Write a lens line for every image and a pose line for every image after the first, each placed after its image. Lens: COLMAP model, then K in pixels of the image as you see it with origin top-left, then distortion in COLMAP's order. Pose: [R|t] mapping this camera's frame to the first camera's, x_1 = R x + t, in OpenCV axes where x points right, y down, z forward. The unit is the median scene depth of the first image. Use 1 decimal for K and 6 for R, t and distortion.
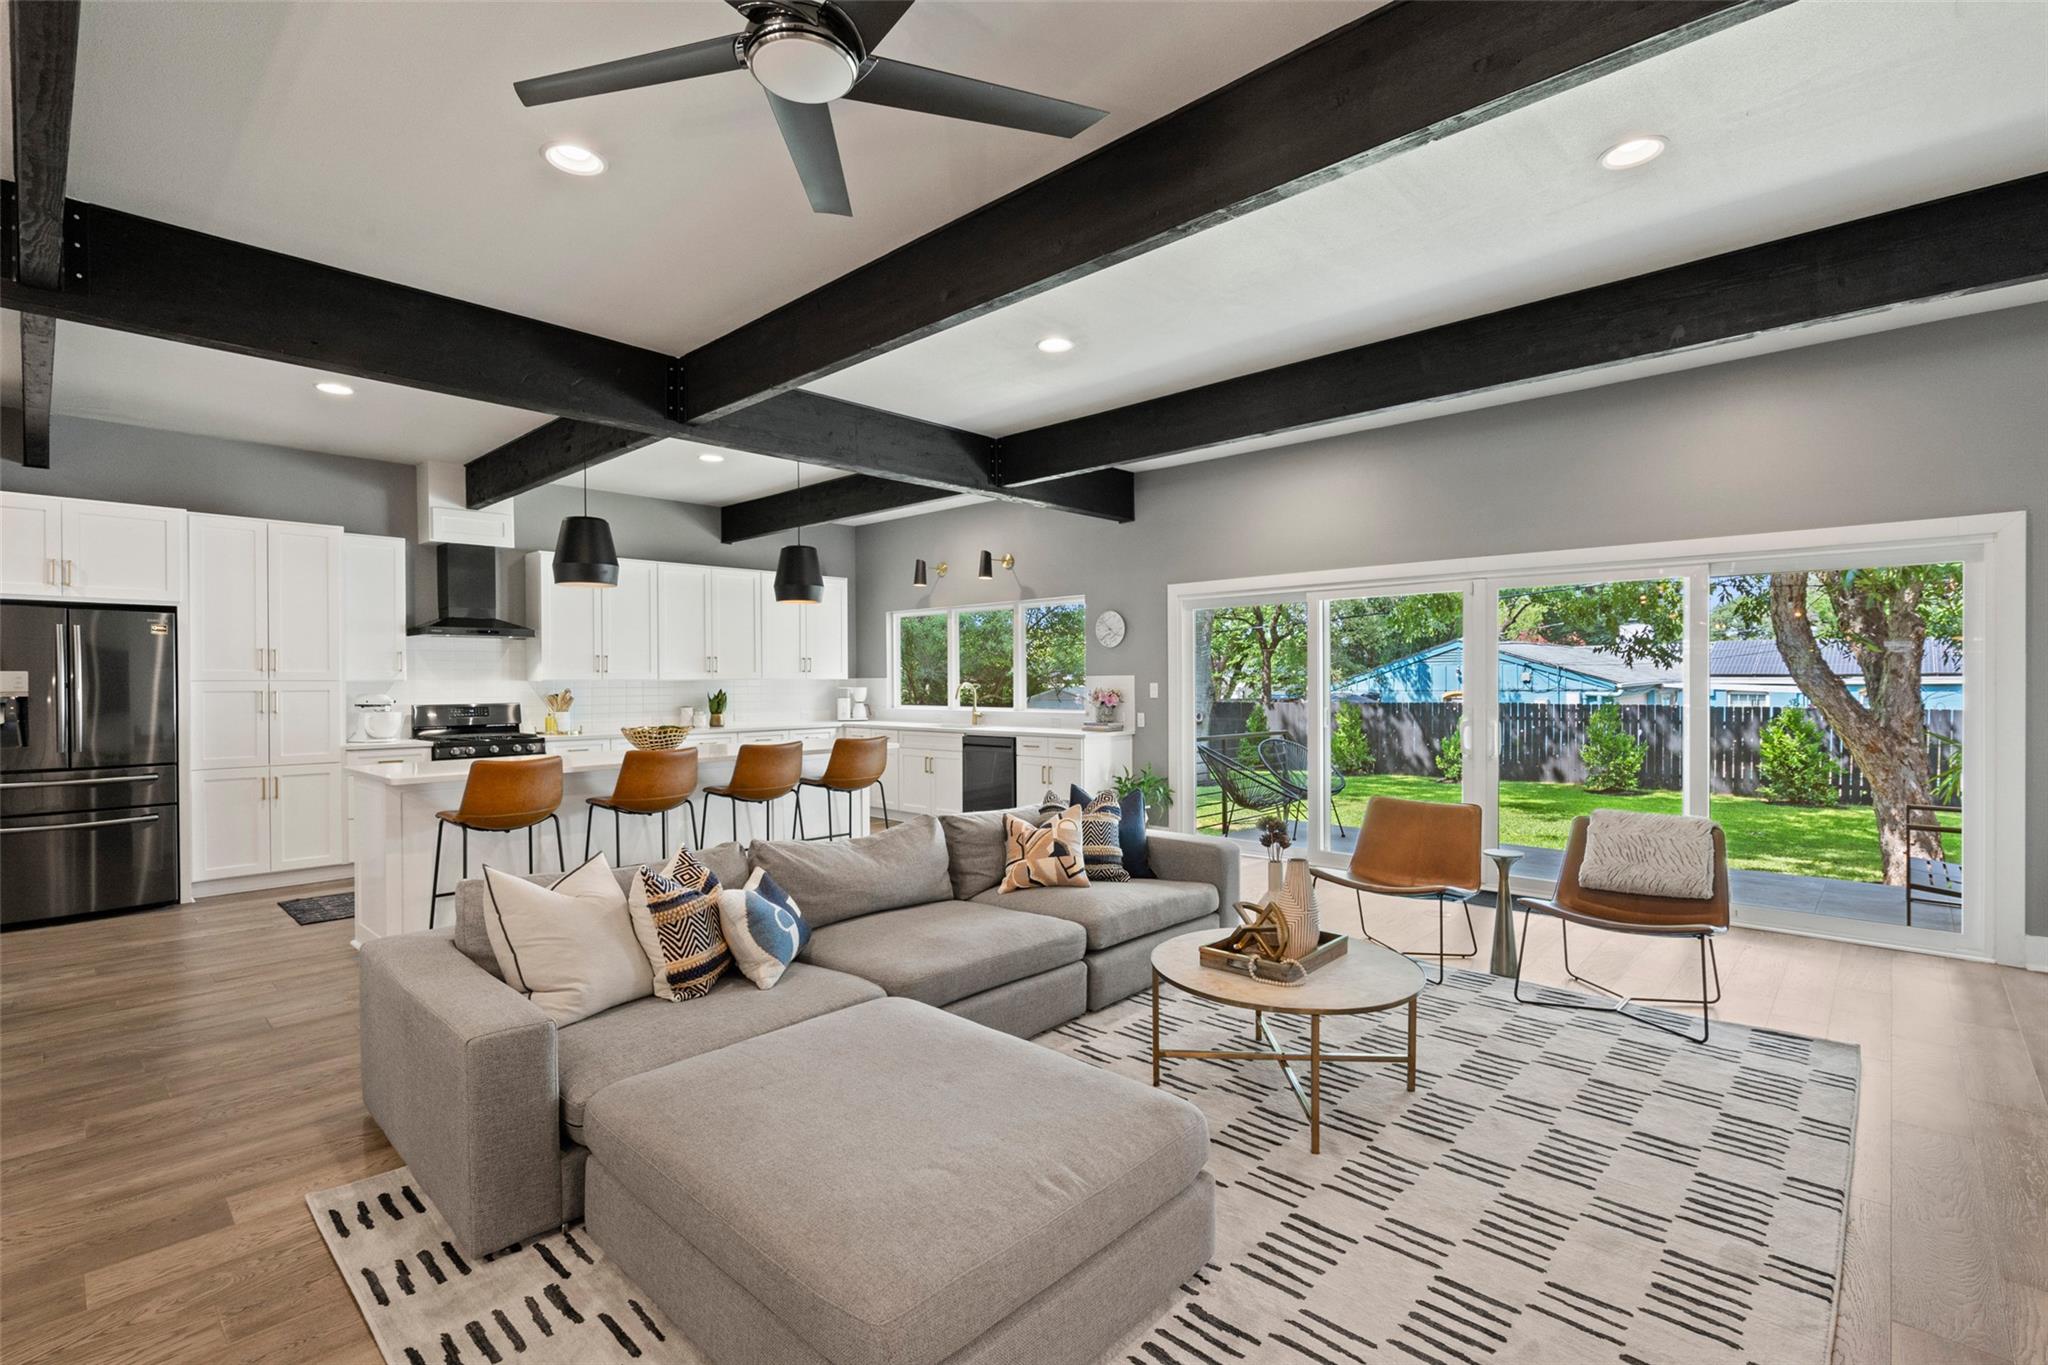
lens RADIAL K [[935.1, 0, 1023.2], [0, 935.1, 682.2], [0, 0, 1]] dist [-0.006726, 0.002952]
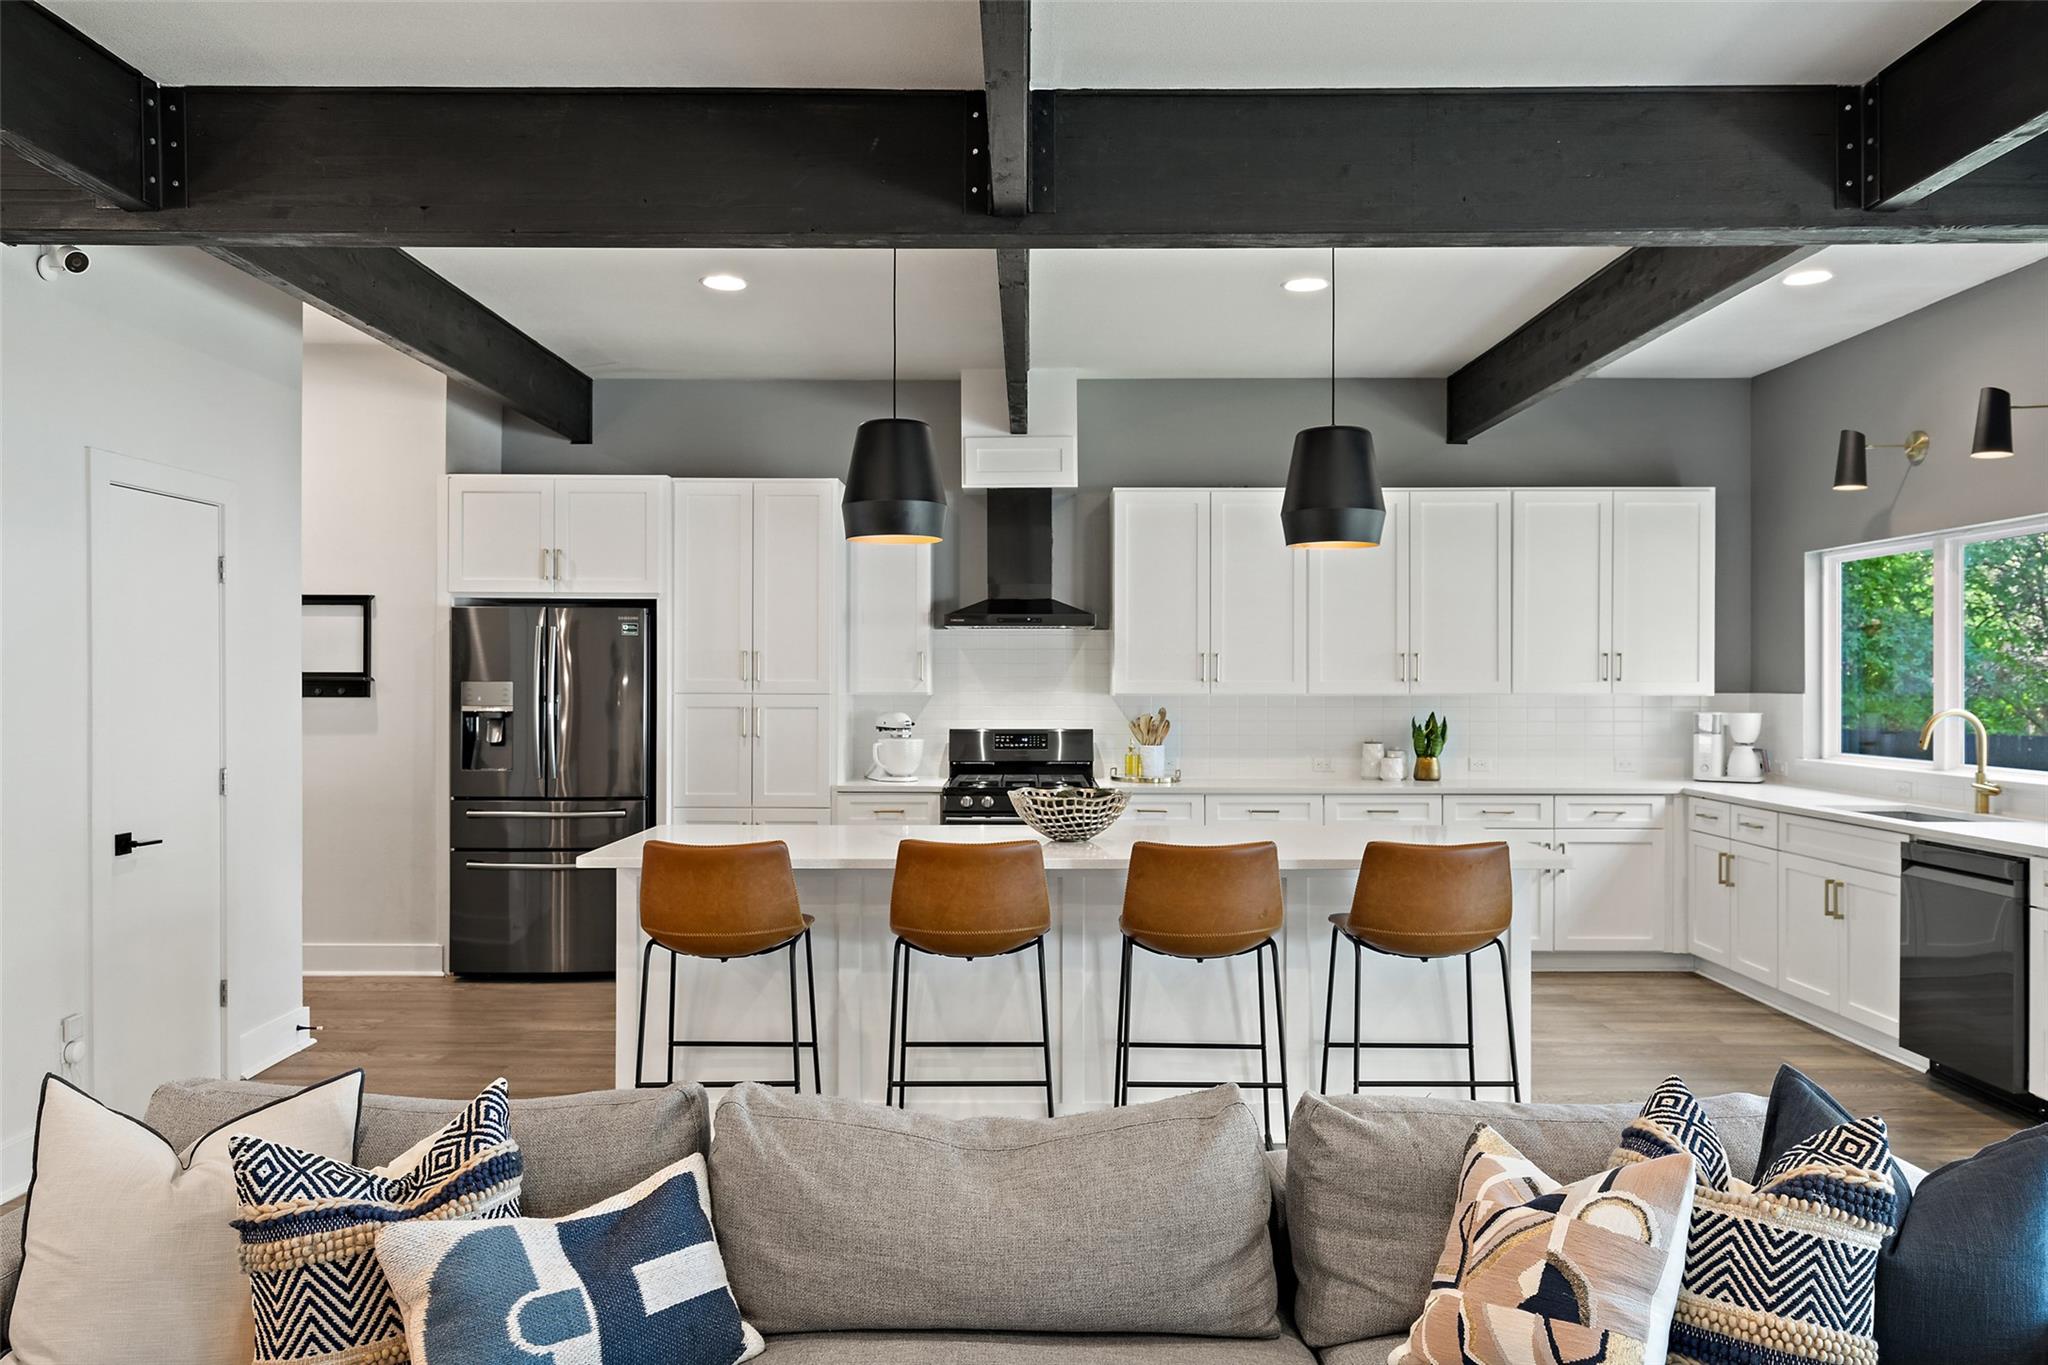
lens RADIAL K [[1433.0, 0, 1024.9], [0, 1433.0, 693.7], [0, 0, 1]] dist [0.003647, -0.003413]
pose [[0.680621, 0.014145, -0.732499, 0.152470], [-0.007372, 0.999895, 0.012458, -0.014661], [0.732598, -0.003079, 0.680654, 0.313582]]
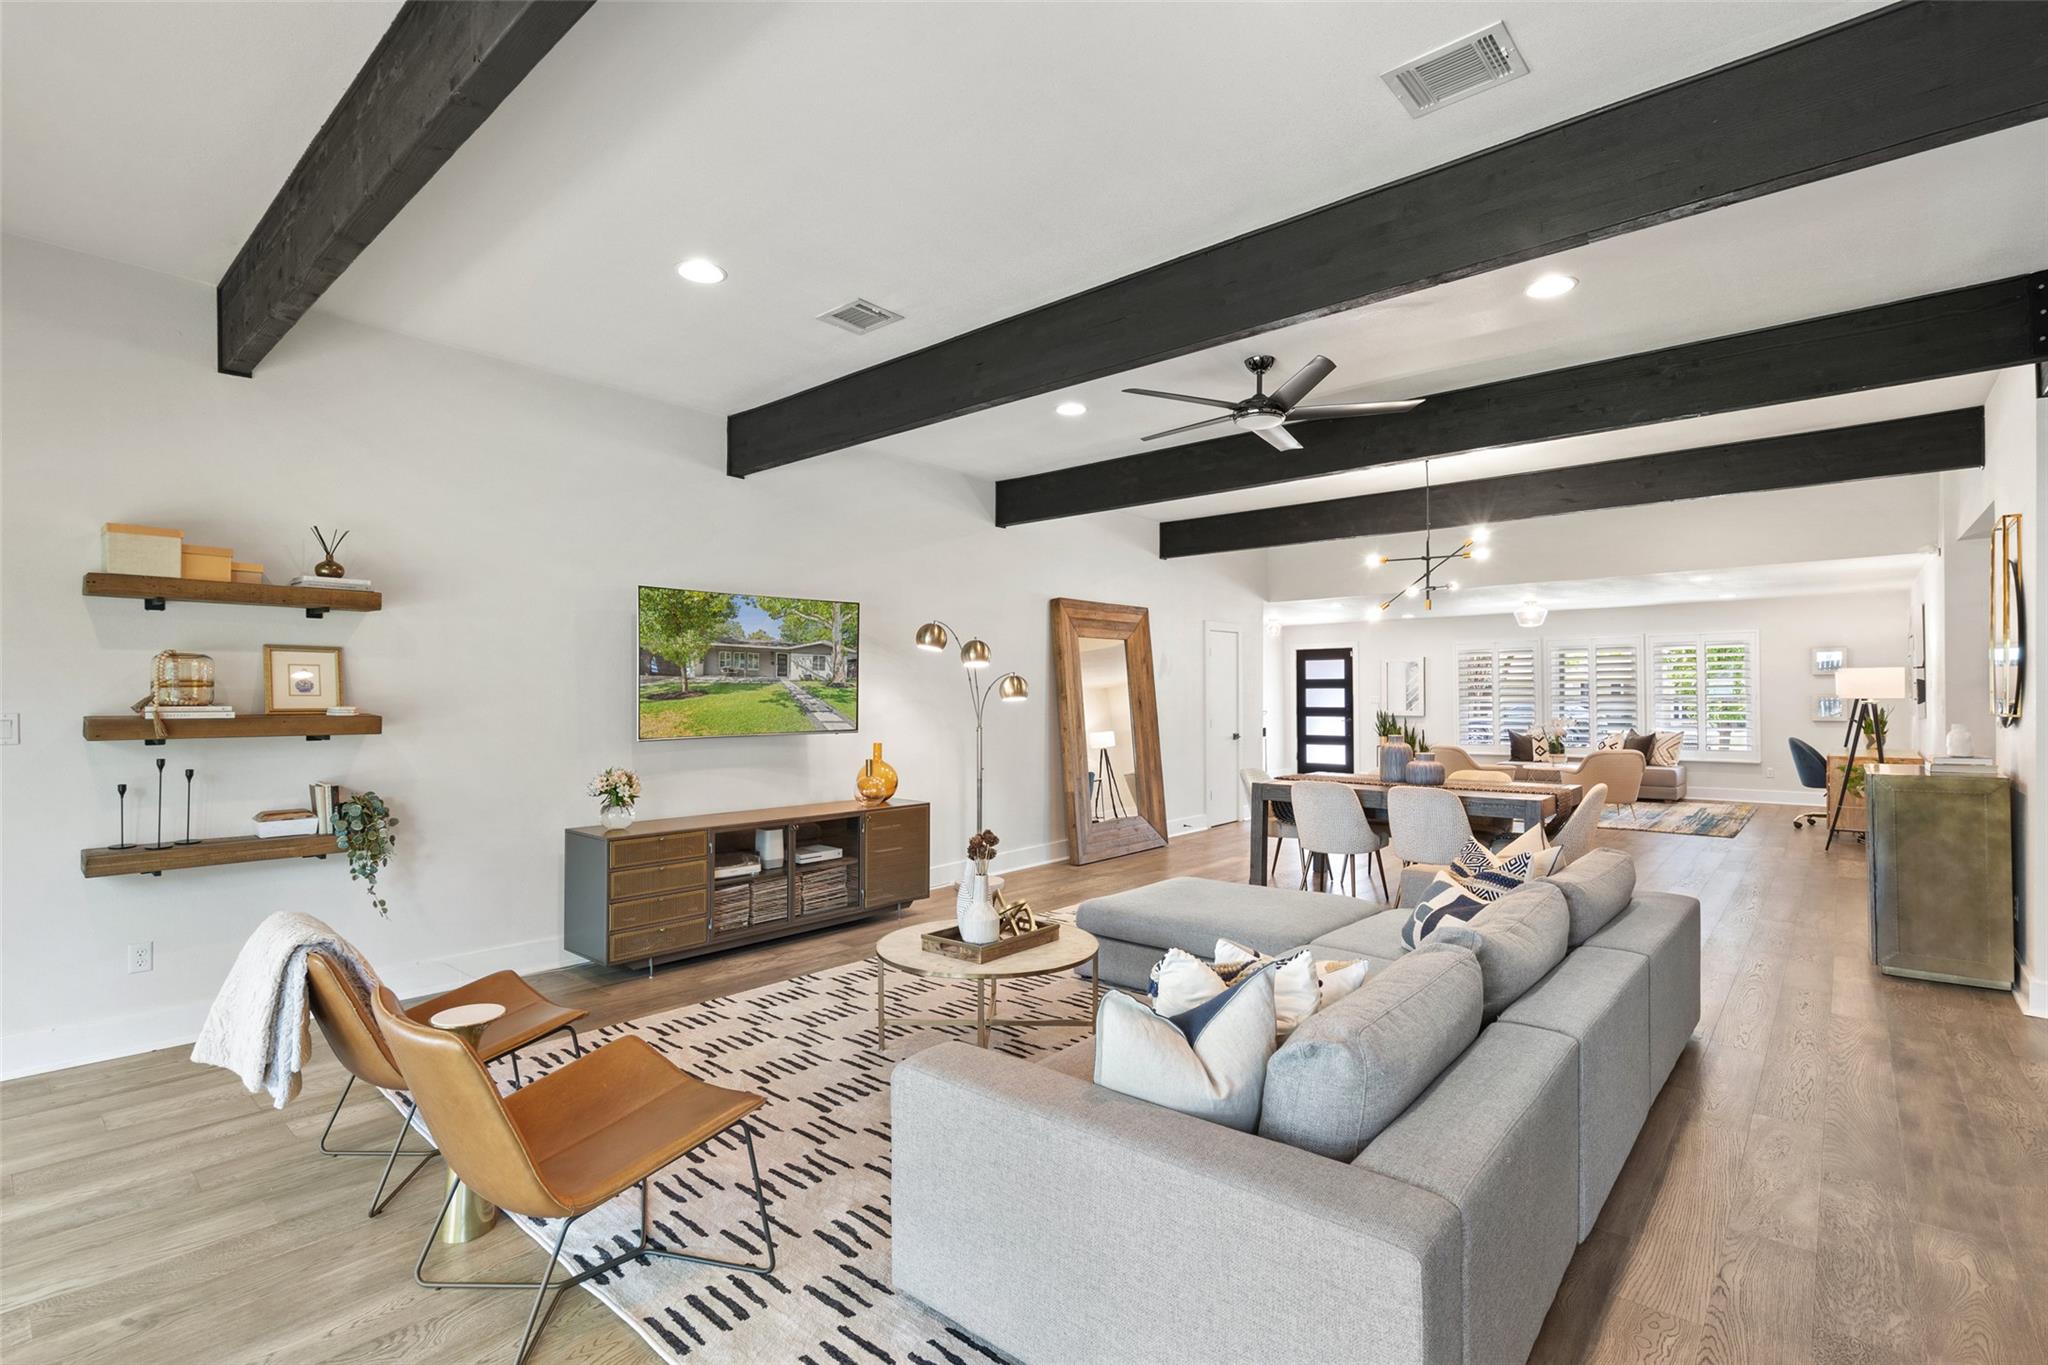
lens RADIAL K [[935.1, 0, 1020.7], [0, 935.1, 696.8], [0, 0, 1]] dist [-0.006726, 0.002952]
pose [[-0.999574, 0.006646, -0.028433, 0.112340], [0.006580, 0.999975, 0.002398, -0.005829], [0.028448, 0.002210, -0.999593, 0.917452]]
